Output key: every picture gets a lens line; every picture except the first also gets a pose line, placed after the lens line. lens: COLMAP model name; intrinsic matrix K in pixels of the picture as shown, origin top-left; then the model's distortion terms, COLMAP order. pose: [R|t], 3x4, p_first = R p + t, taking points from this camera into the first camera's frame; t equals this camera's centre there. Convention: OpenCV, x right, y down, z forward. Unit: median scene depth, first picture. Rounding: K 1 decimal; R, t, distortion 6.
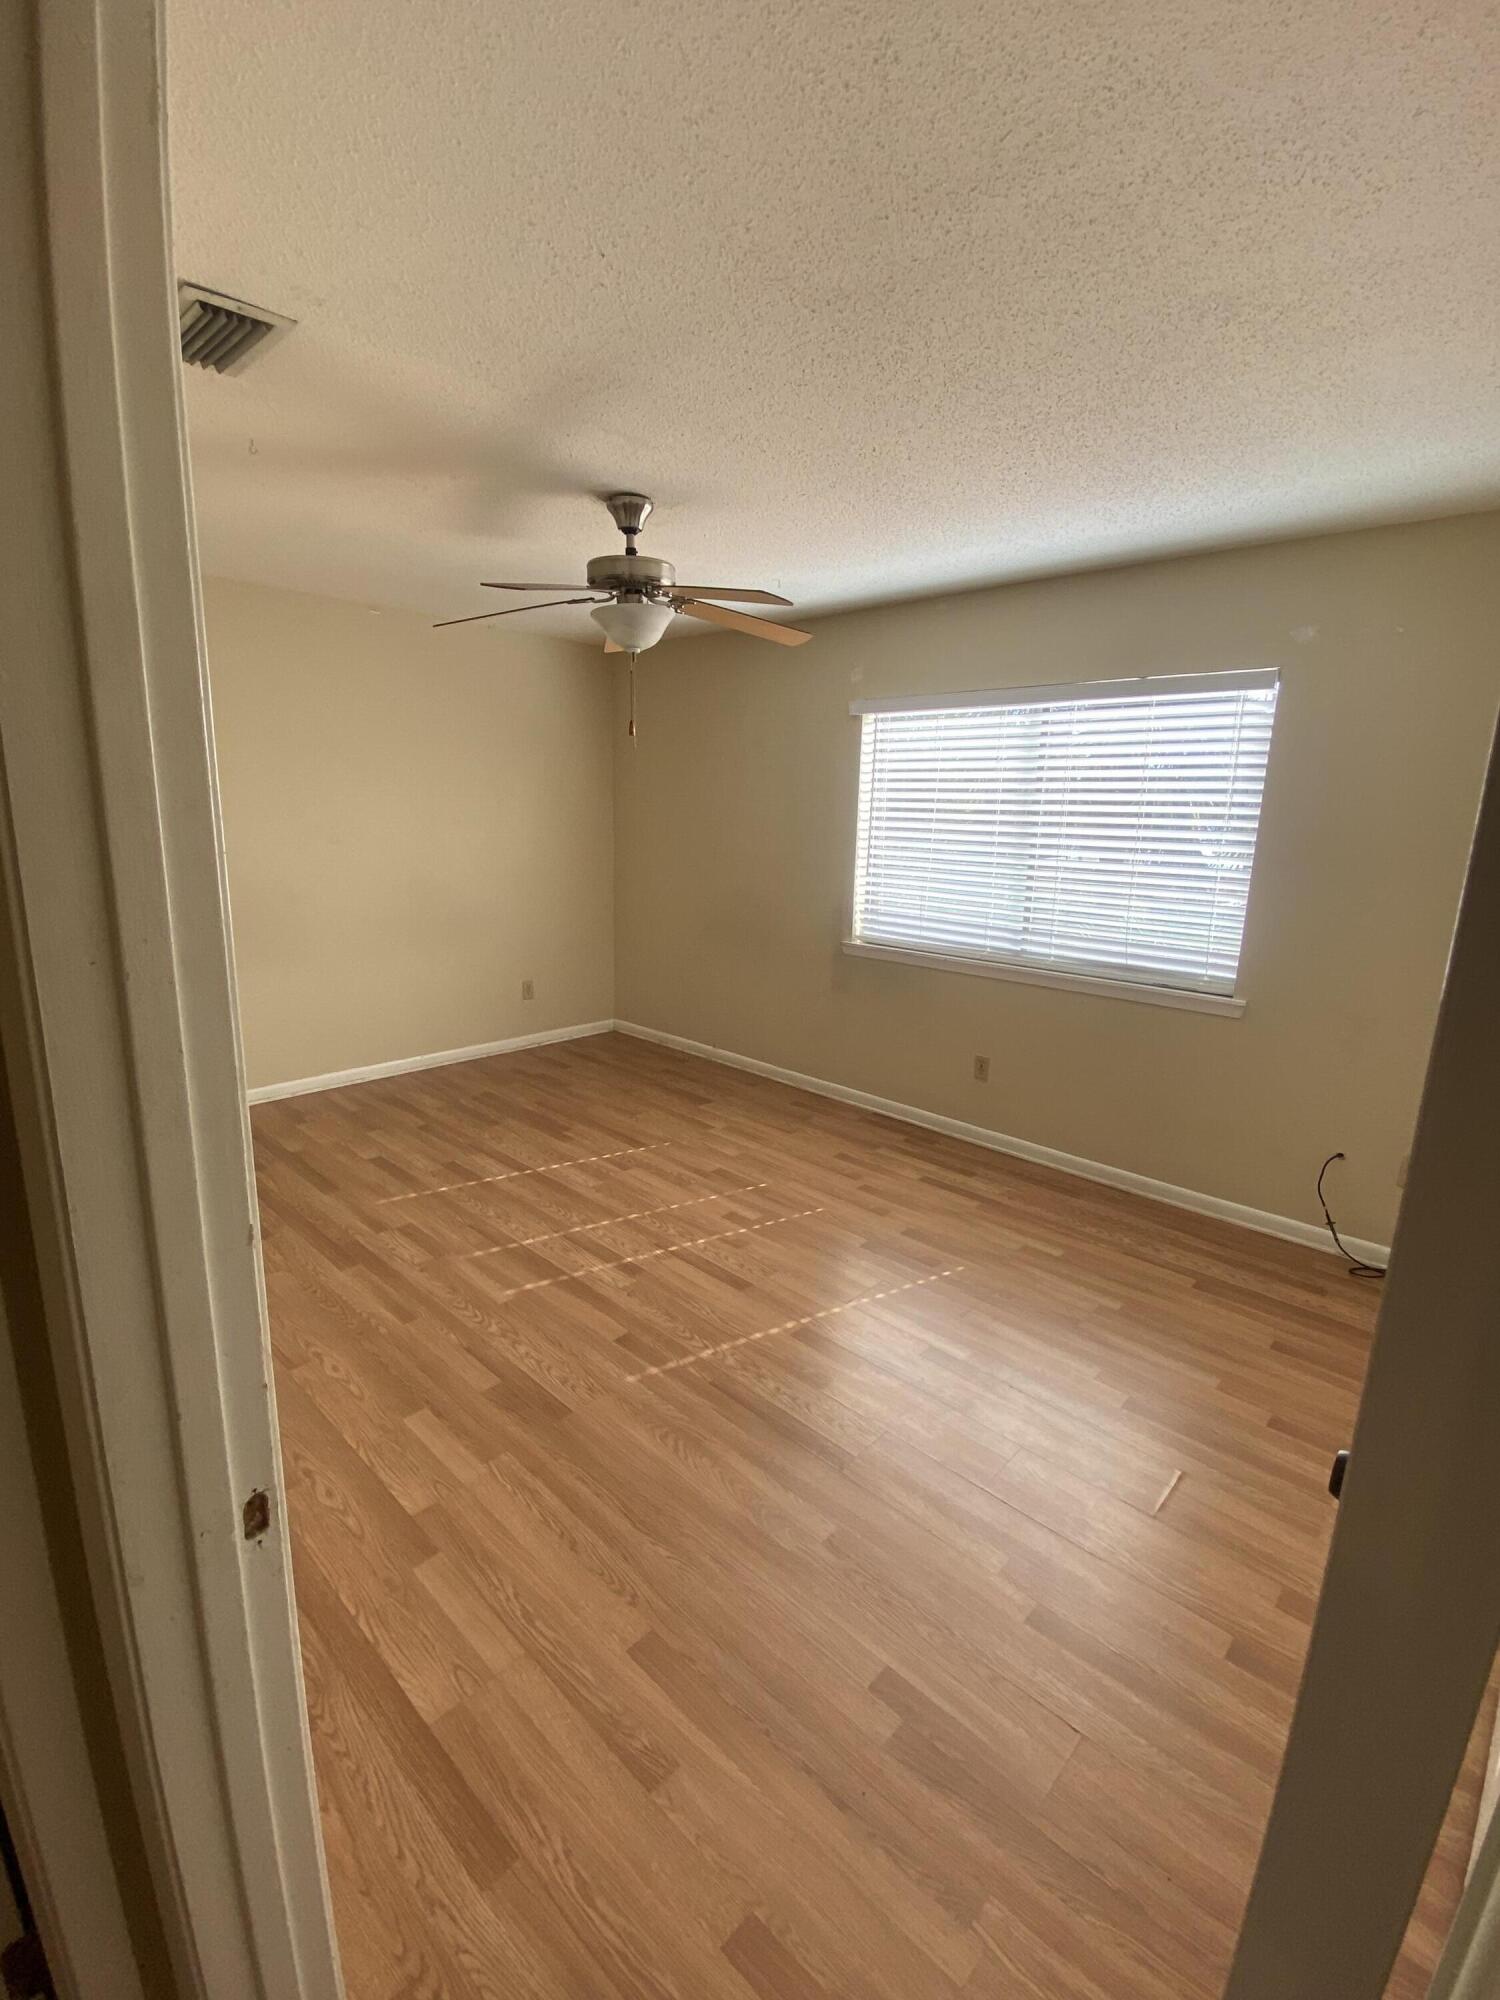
lens RADIAL K [[901.6, 0, 750.2], [0, 901.6, 1000.4], [0, 0, 1]] dist [0.009590, -0.016271]
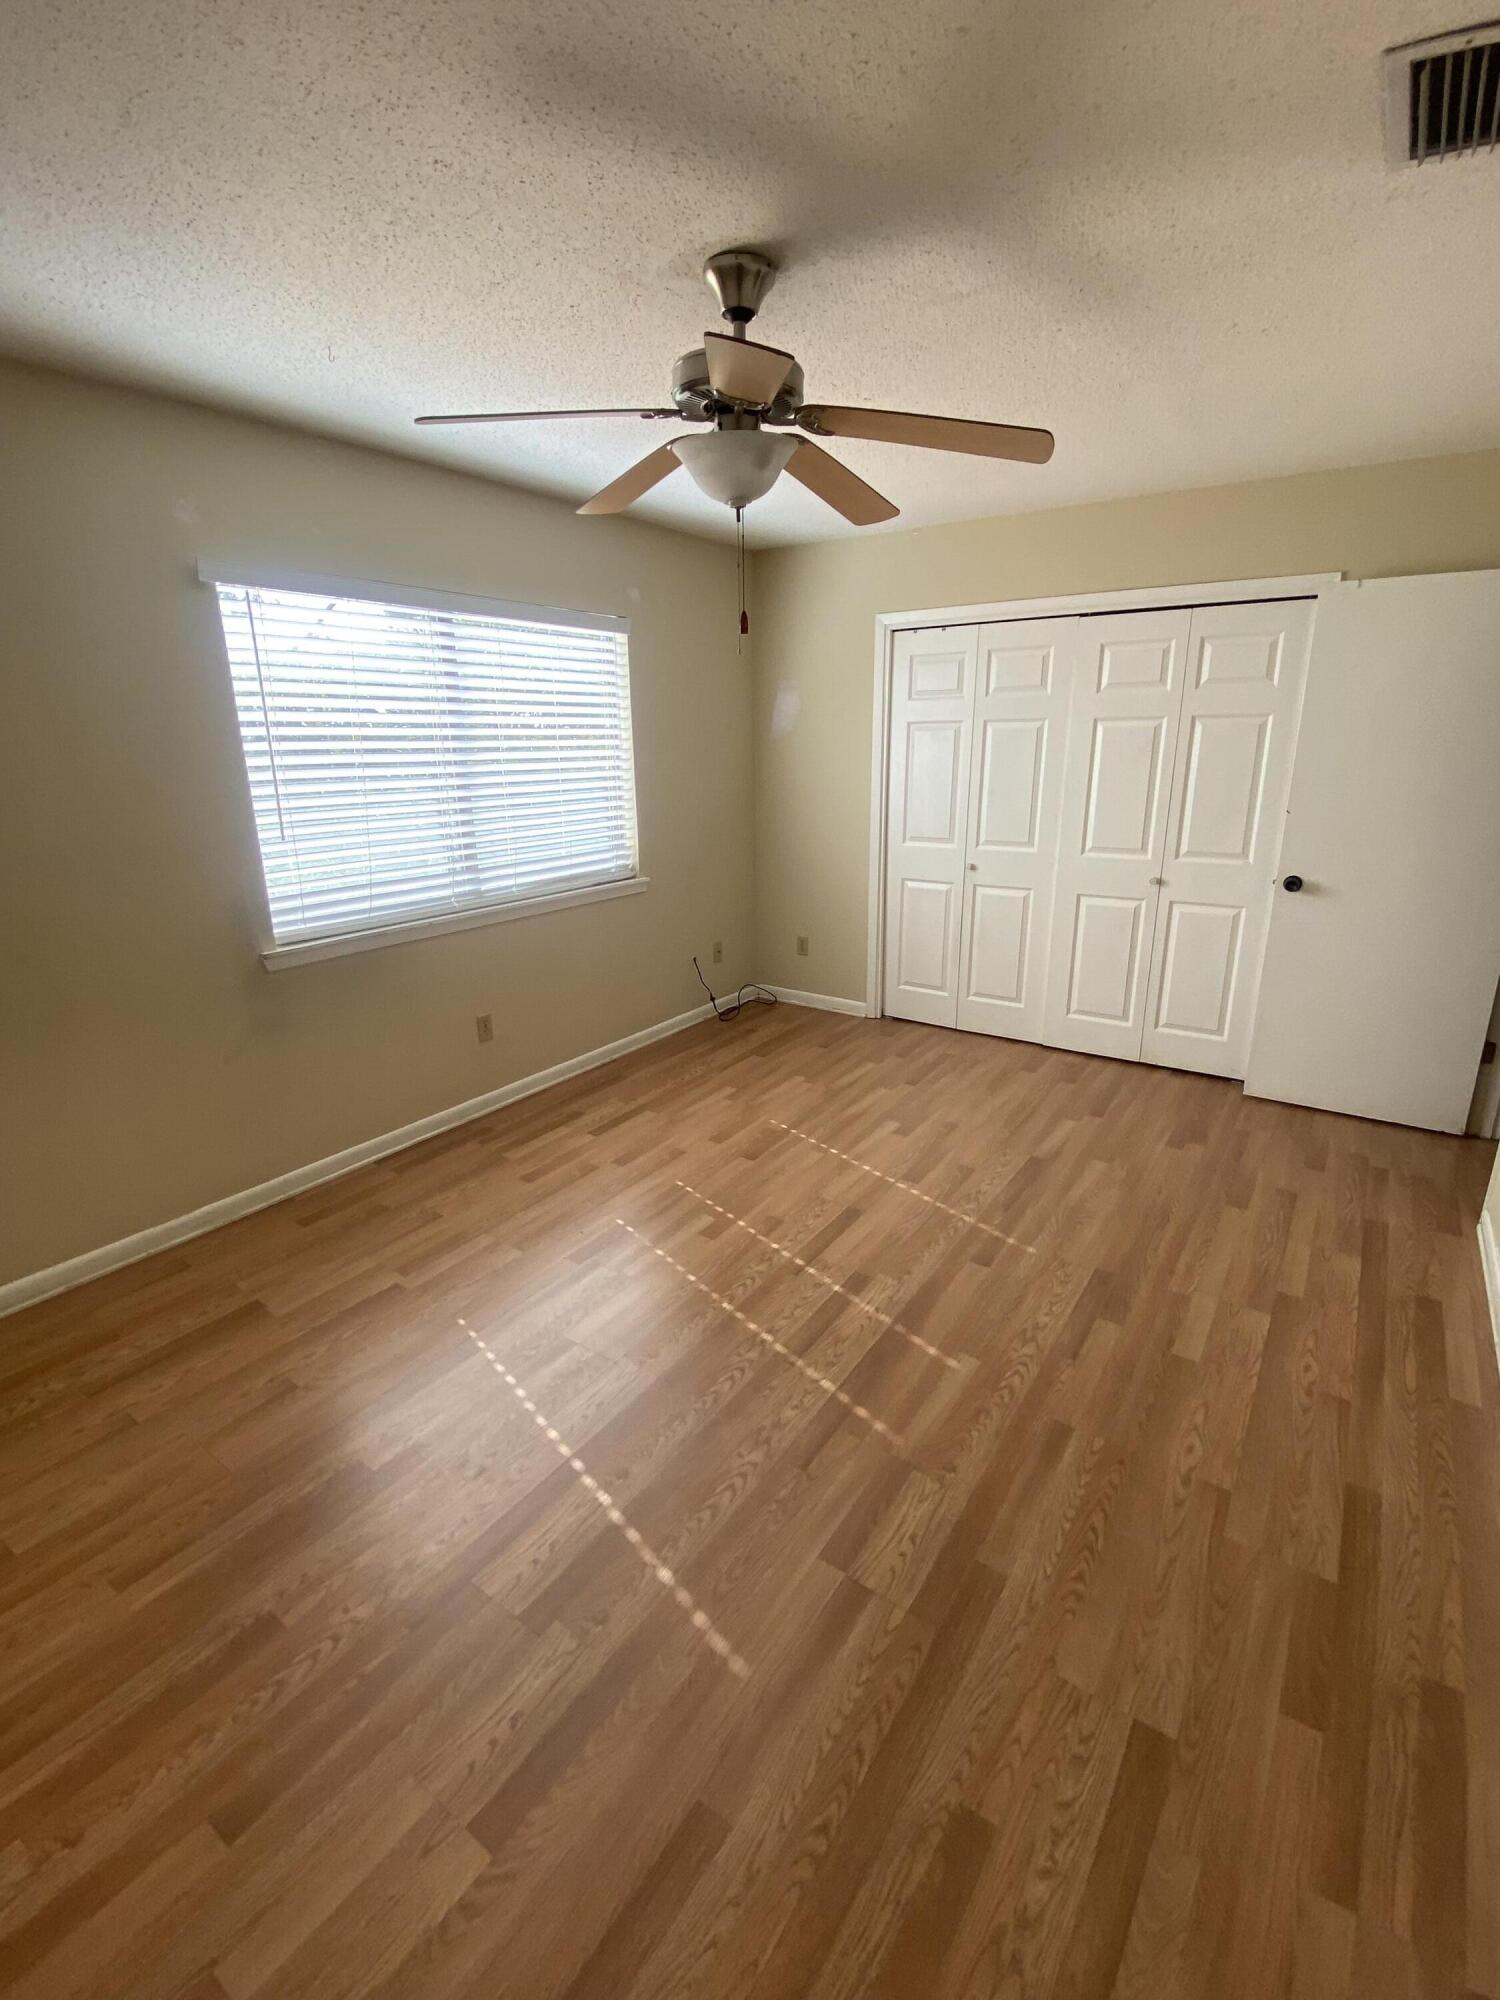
lens RADIAL K [[901.6, 0, 754.6], [0, 901.6, 991.7], [0, 0, 1]] dist [0.009590, -0.016271]
pose [[-0.165624, -0.298682, 0.939871, -0.794932], [0.223394, 0.916898, 0.330747, -0.250427], [-0.960554, 0.264741, -0.085137, 1.026886]]
